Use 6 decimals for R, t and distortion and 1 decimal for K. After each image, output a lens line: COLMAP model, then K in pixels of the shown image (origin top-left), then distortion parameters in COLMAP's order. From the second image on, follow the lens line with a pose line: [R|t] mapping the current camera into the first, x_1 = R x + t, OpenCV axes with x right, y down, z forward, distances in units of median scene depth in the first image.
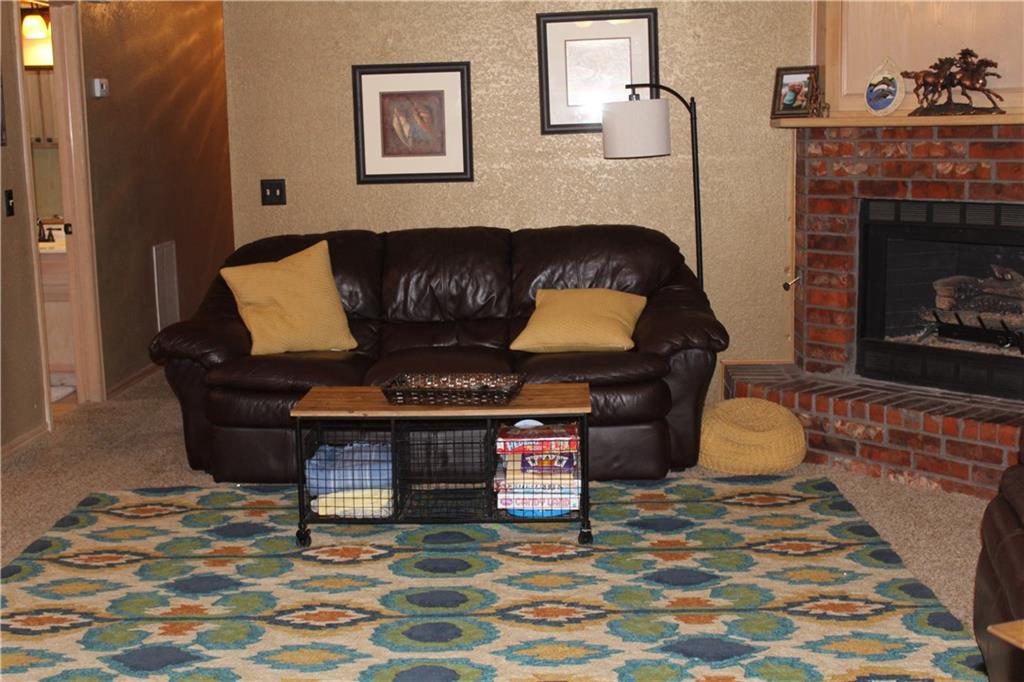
lens RADIAL K [[1288.6, 0, 506.1], [0, 1288.6, 346.1], [0, 0, 1]] dist [-0.101380, 0.225553]
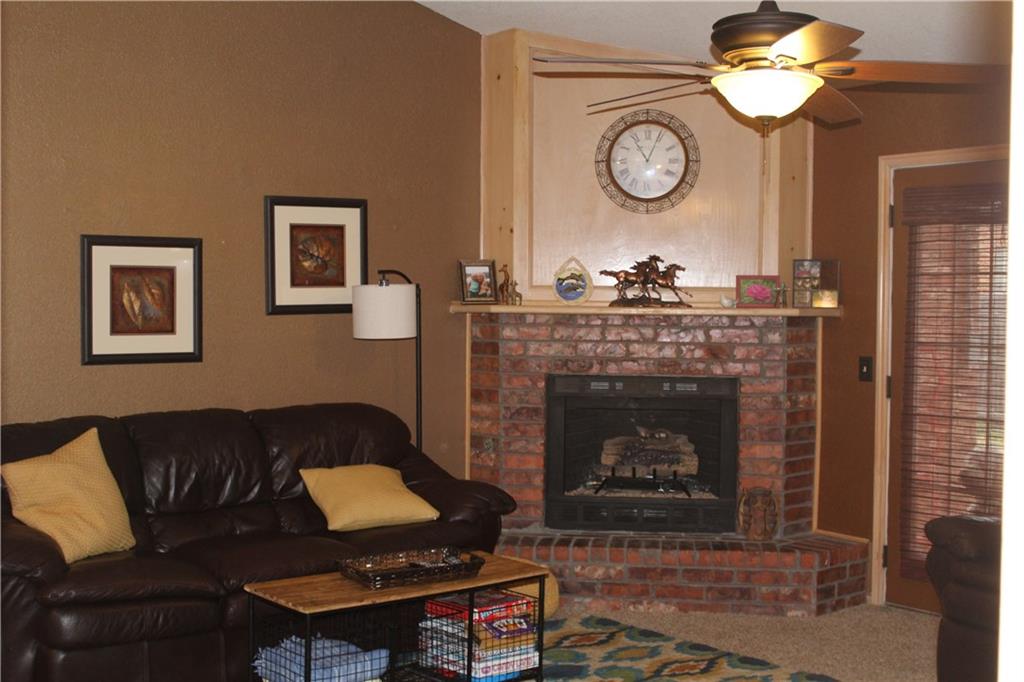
lens RADIAL K [[1288.6, 0, 506.1], [0, 1288.6, 346.1], [0, 0, 1]] dist [-0.101380, 0.225553]
pose [[0.745656, 0.004888, 0.666313, -0.580203], [0.085825, 0.990939, -0.103315, -0.025101], [-0.660780, 0.134224, 0.738480, 0.167729]]
